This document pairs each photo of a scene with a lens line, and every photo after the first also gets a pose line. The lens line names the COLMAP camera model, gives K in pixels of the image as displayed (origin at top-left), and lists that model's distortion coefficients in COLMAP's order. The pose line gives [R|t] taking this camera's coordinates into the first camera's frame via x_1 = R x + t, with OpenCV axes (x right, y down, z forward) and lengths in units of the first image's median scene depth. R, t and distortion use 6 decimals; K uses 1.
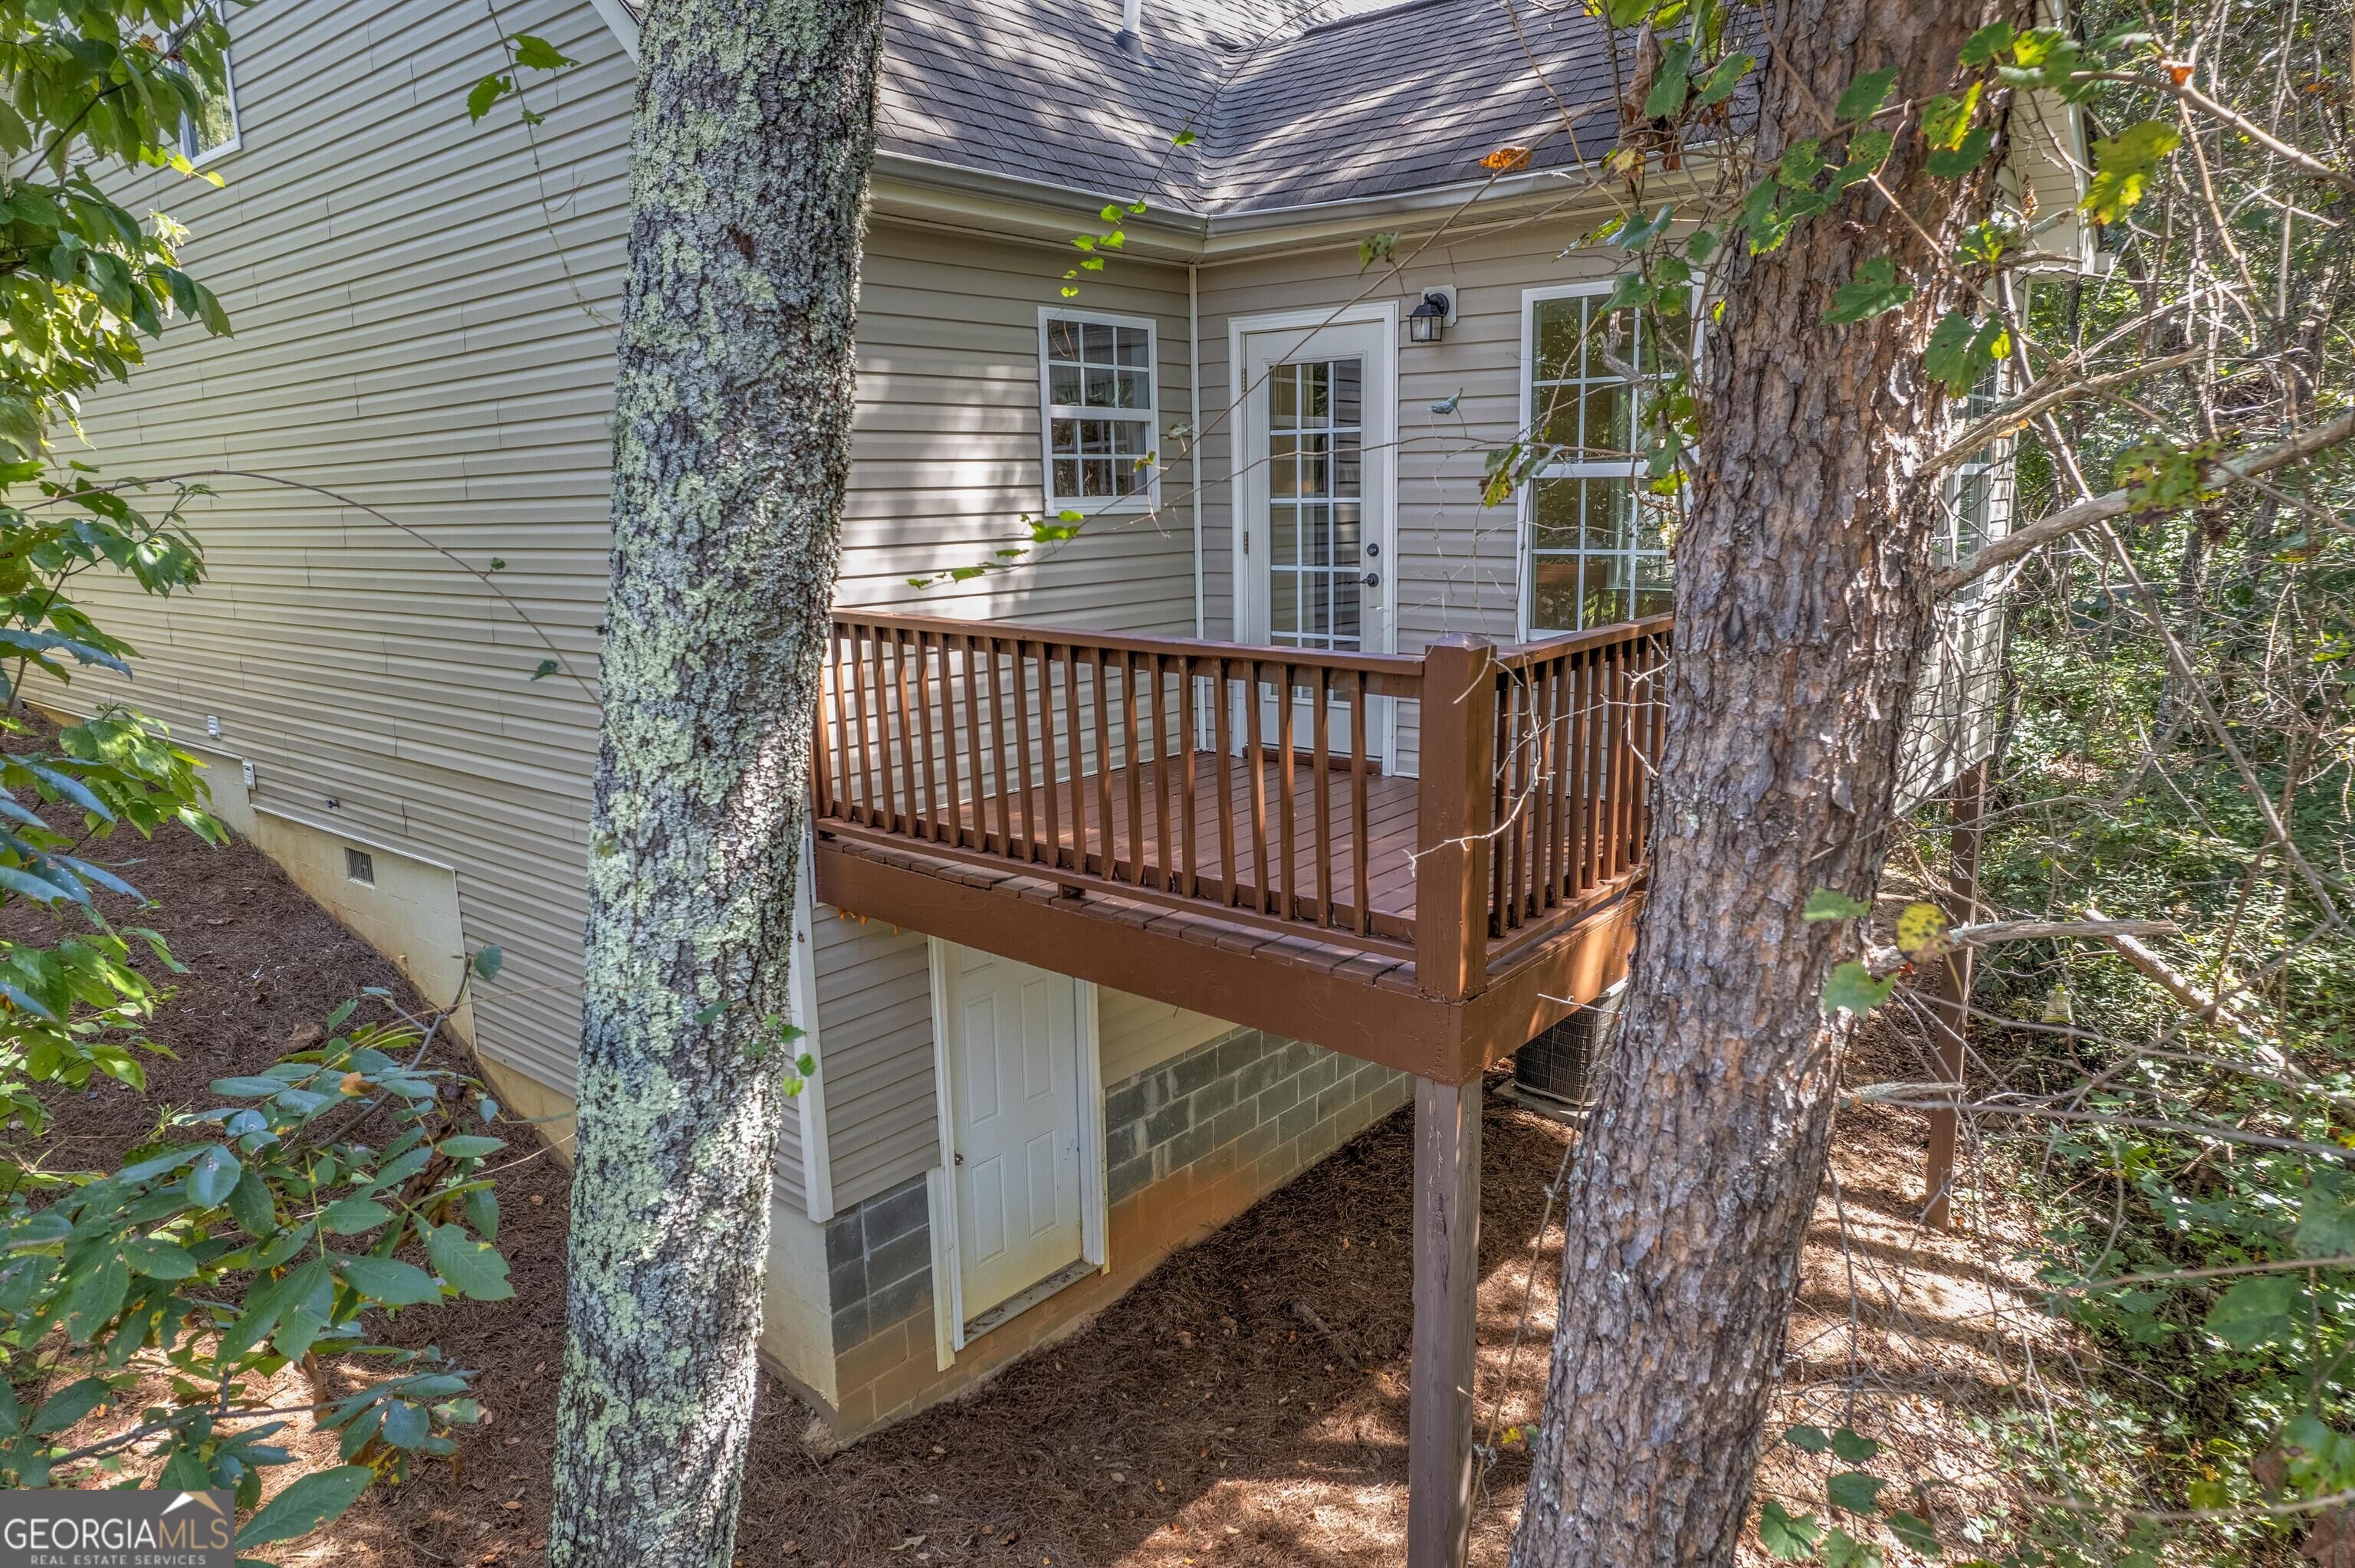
lens RADIAL K [[1509.7, 0, 1191.4], [0, 1509.7, 786.9], [0, 0, 1]] dist [-0.062906, 0.040332]
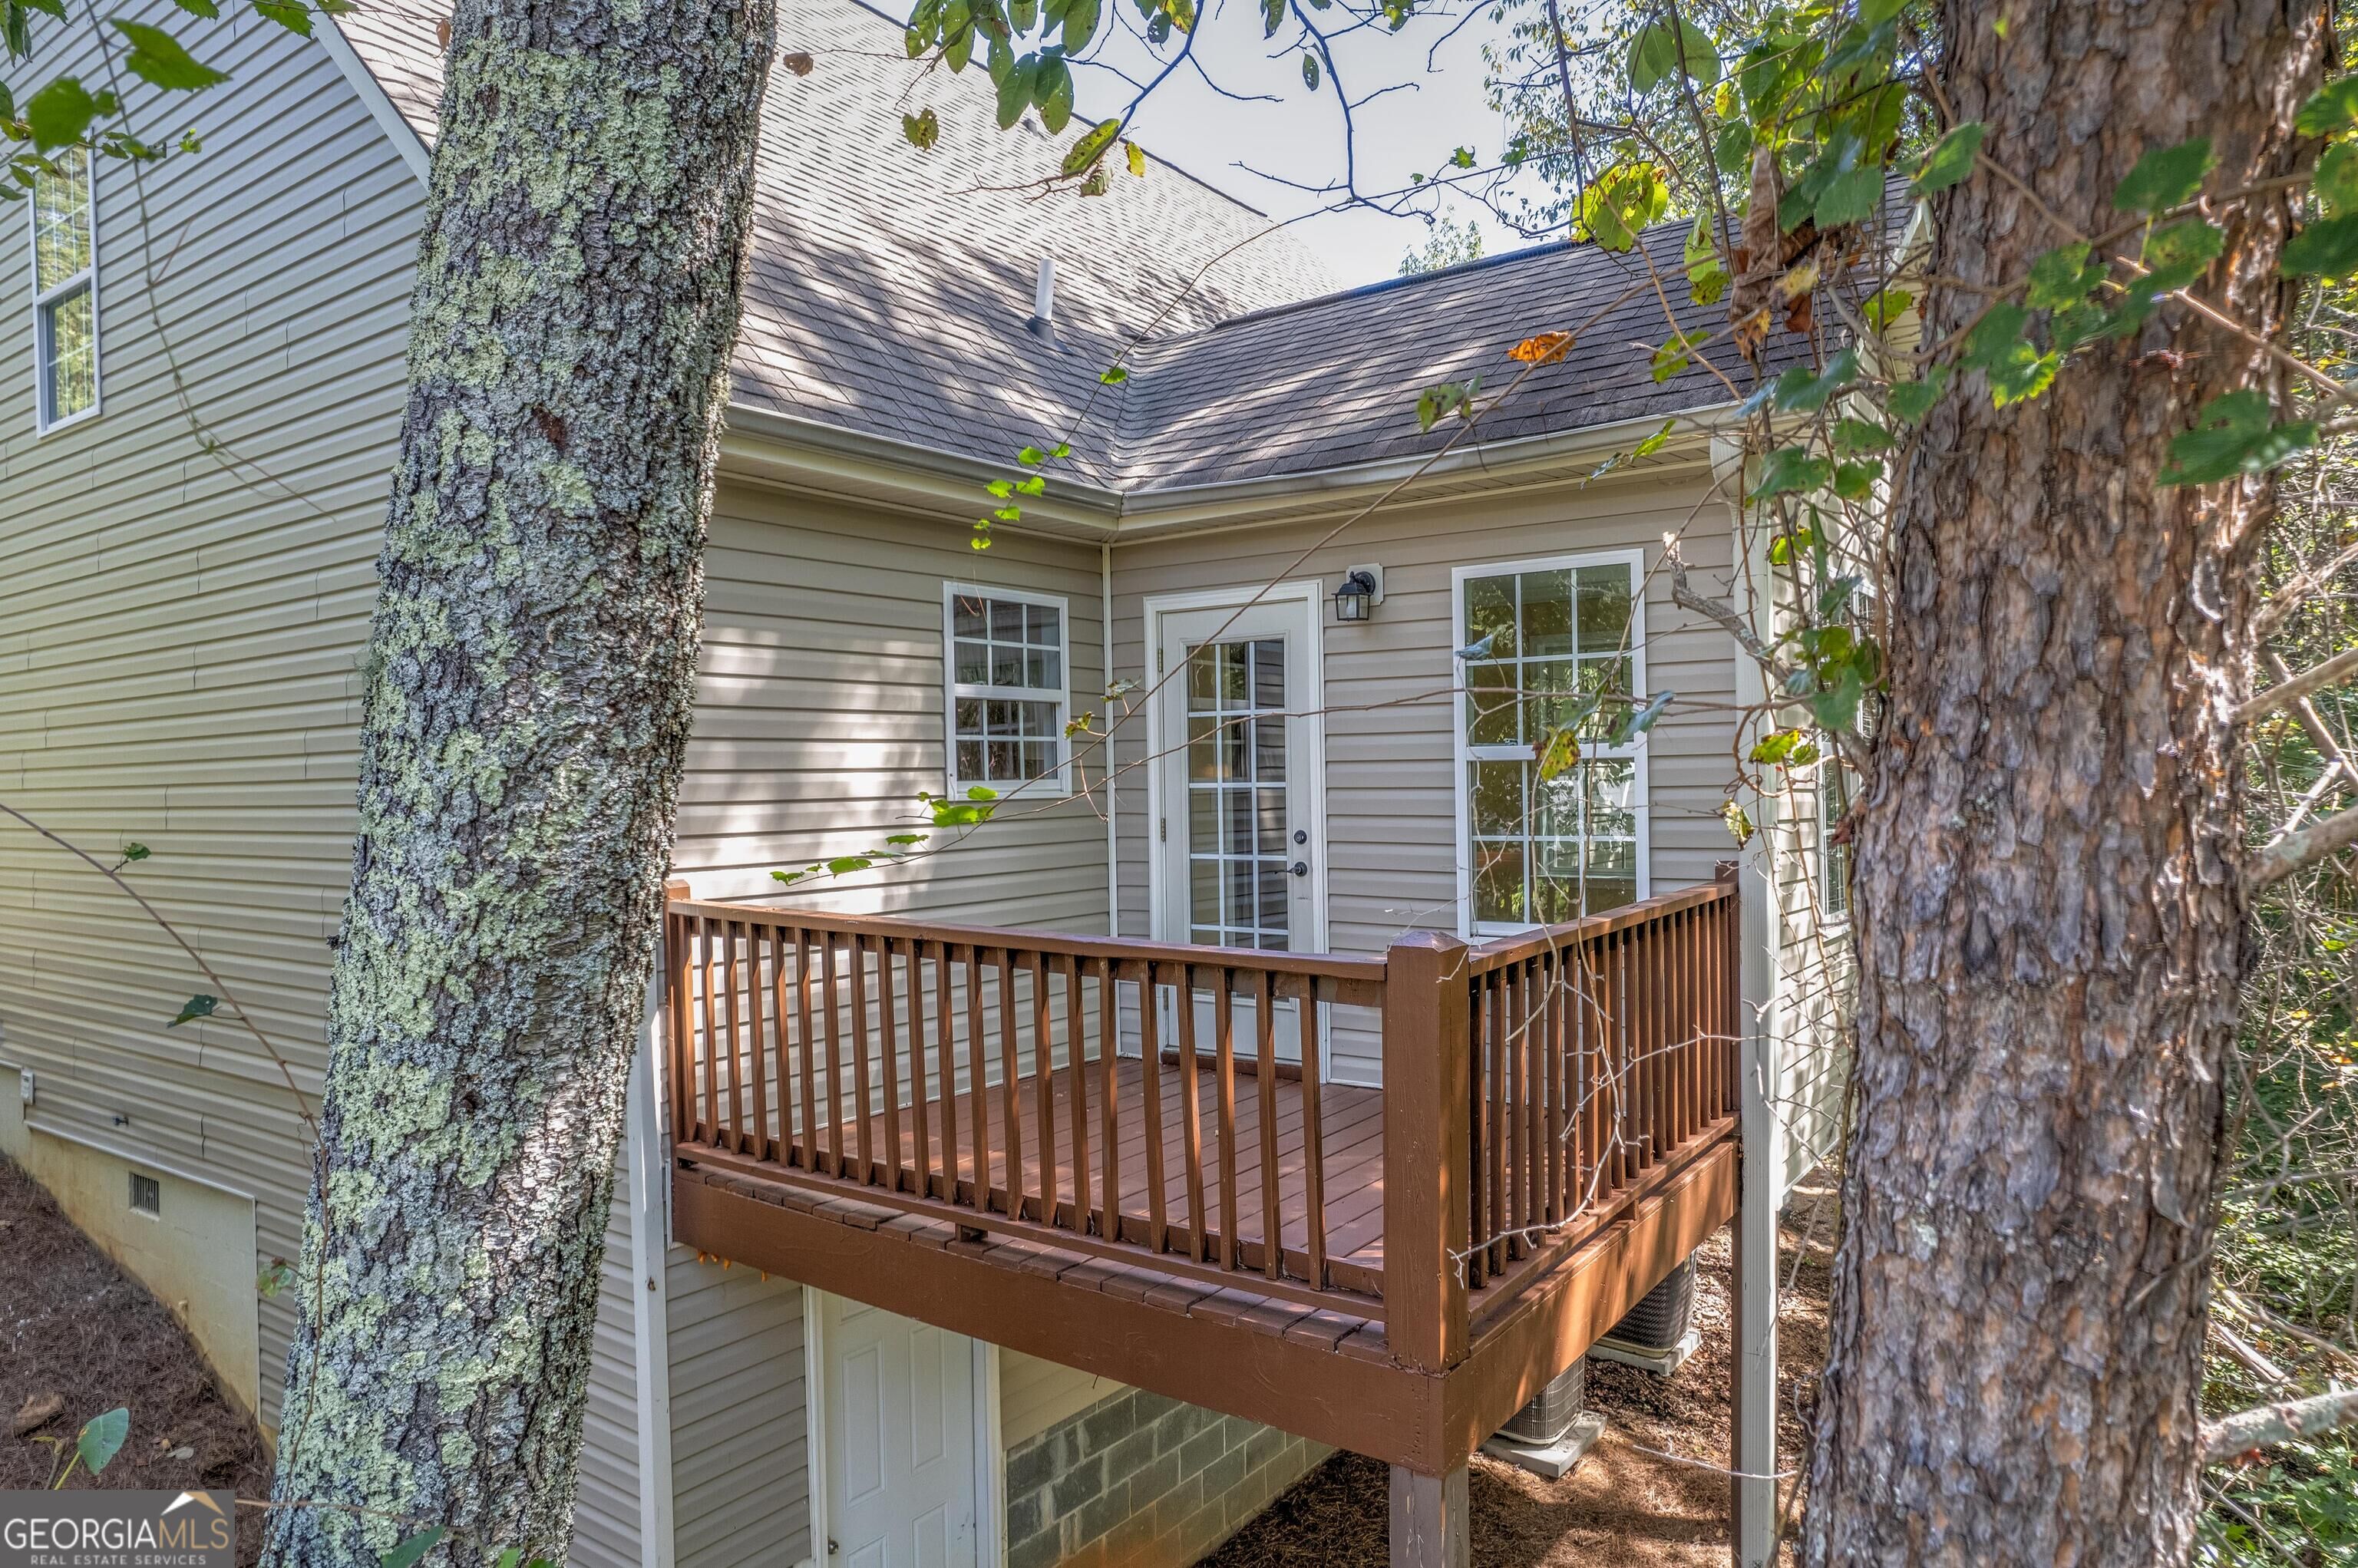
lens RADIAL K [[1511.8, 0, 1192.9], [0, 1511.8, 786.9], [0, 0, 1]] dist [-0.062906, 0.040332]
pose [[0.997763, 0.001454, 0.066832, -0.025513], [0.011173, 0.982074, -0.188166, -0.037649], [-0.065907, 0.188492, 0.979861, 0.243969]]
